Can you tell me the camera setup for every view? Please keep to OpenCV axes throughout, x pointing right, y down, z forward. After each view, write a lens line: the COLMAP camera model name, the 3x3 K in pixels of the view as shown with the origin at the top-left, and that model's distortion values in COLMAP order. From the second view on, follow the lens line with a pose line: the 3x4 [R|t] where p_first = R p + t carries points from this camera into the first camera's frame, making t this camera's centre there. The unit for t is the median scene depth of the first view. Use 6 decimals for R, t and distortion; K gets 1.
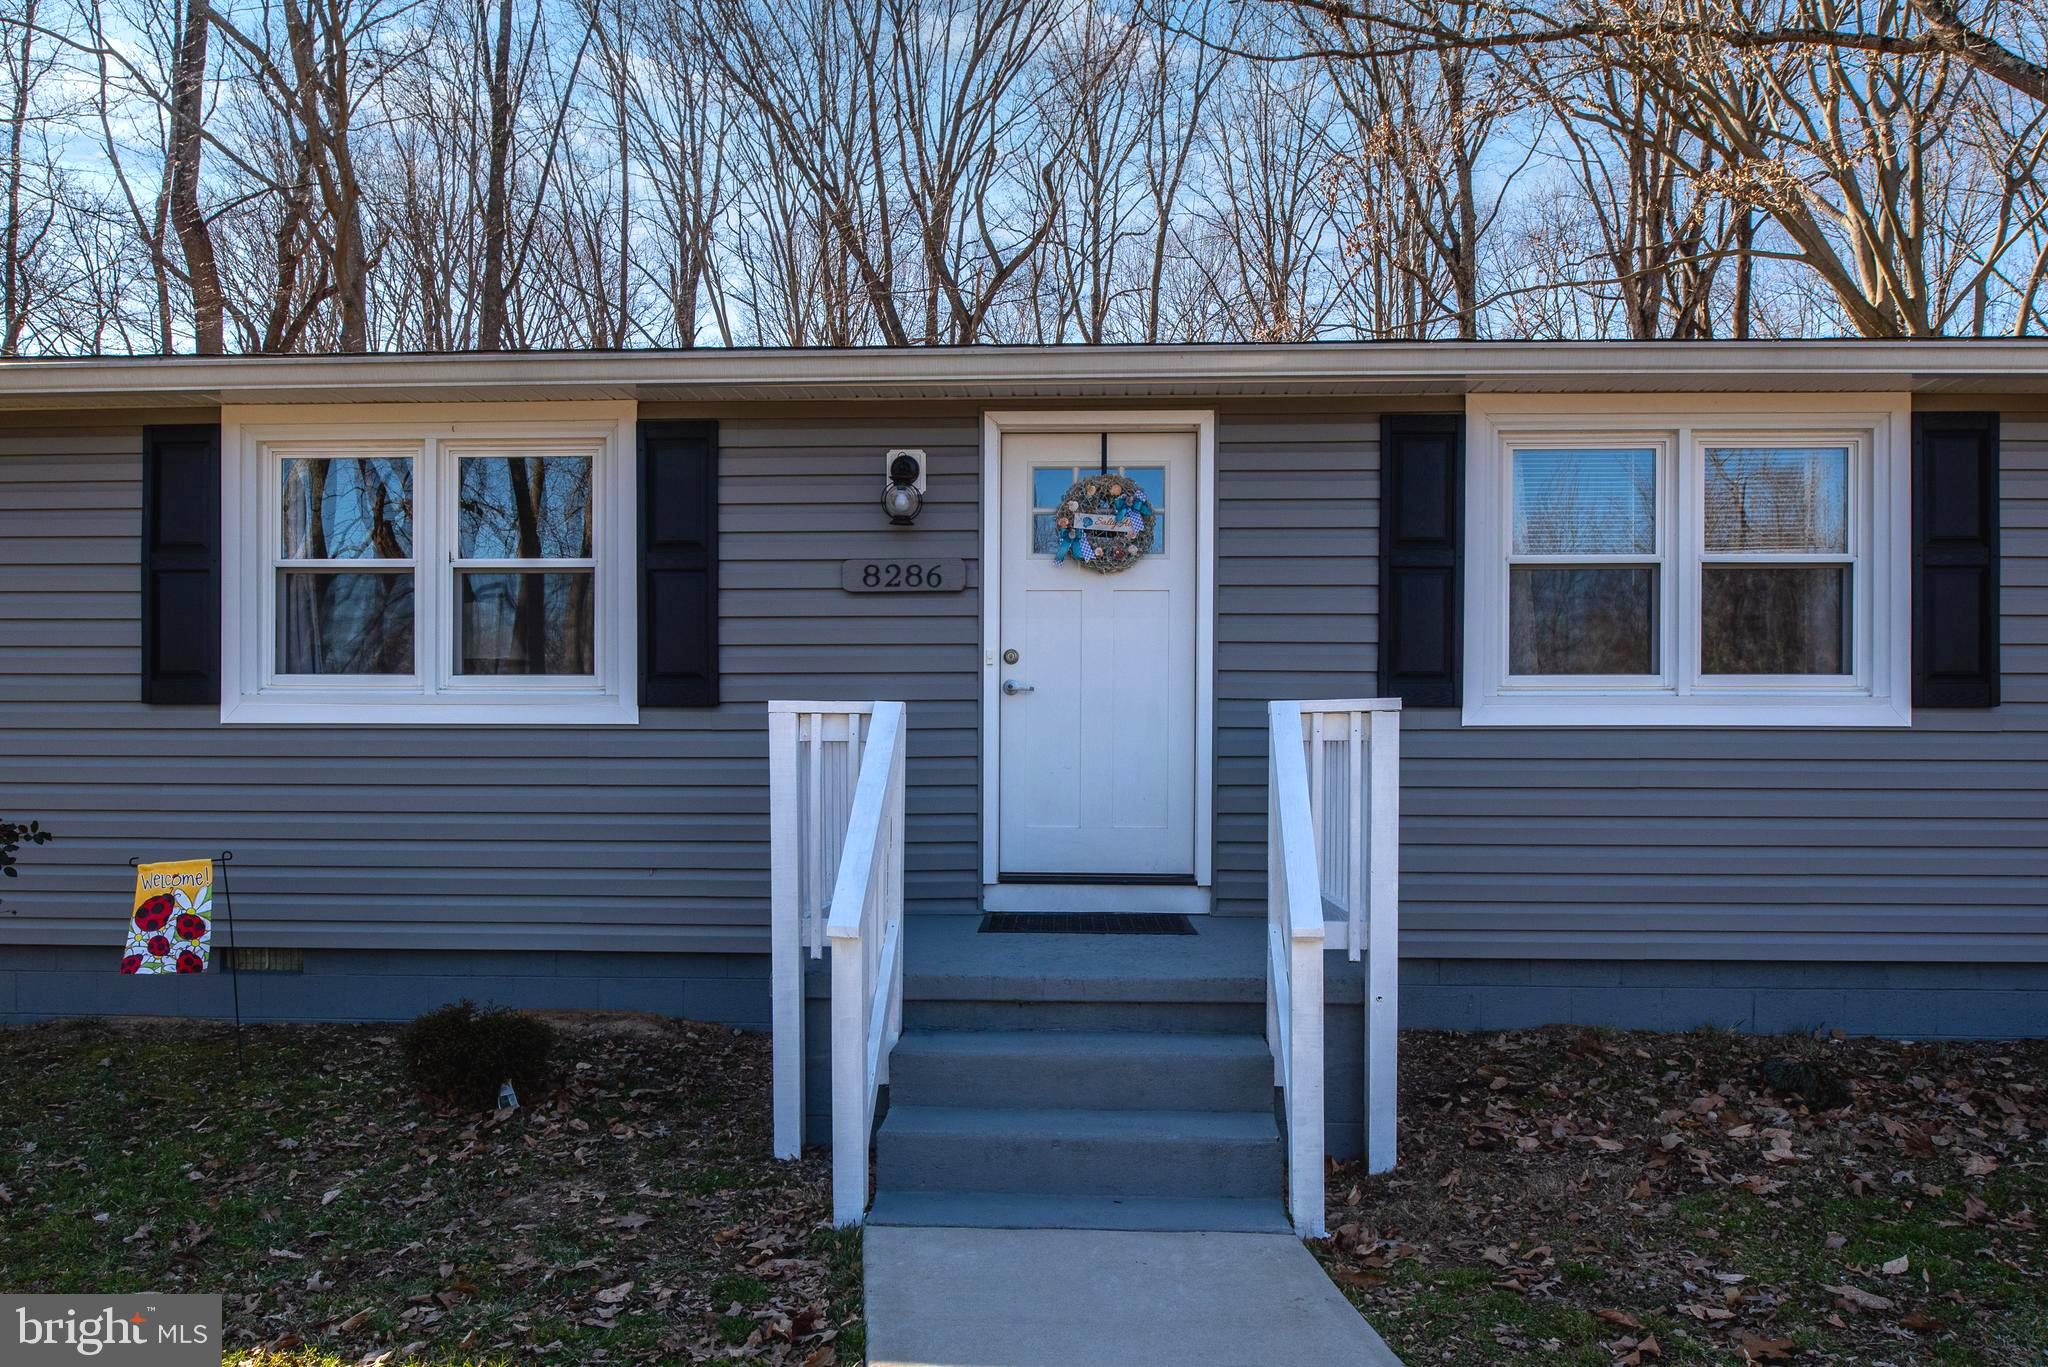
lens RADIAL K [[1326.6, 0, 1024.0], [0, 1326.6, 683.5], [0, 0, 1]] dist [-0.015313, -0.000544]
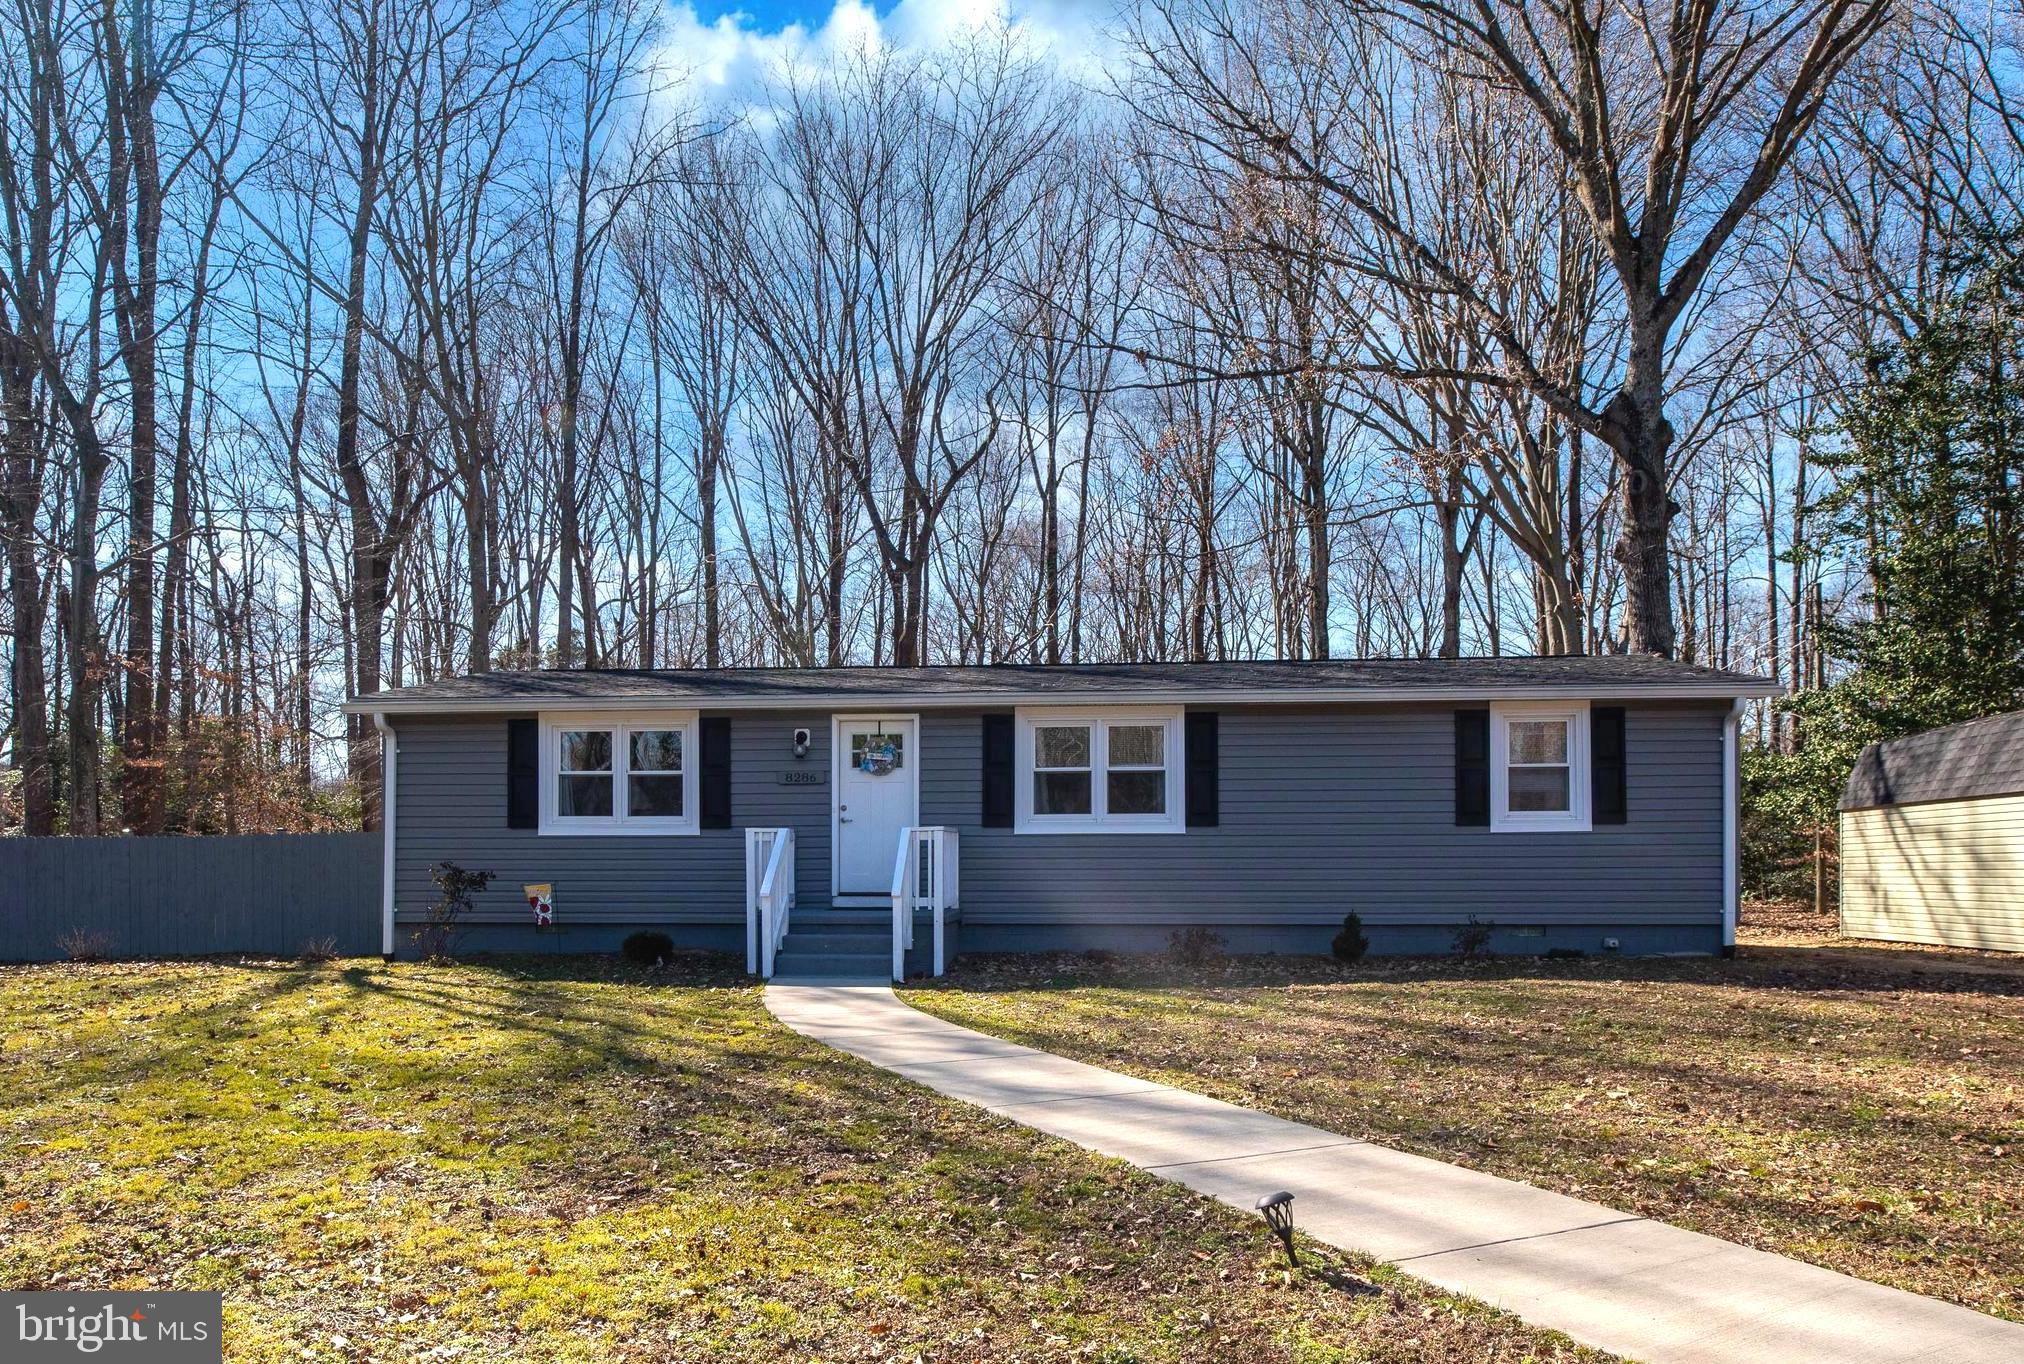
lens RADIAL K [[1571.1, 0, 1012.0], [0, 1571.1, 682.0], [0, 0, 1]] dist [-0.004862, -0.003749]
pose [[0.998602, -0.010477, -0.051814, 0.476853], [0.007211, 0.997998, -0.062836, -0.070456], [0.052368, 0.062375, 0.996678, -2.033716]]
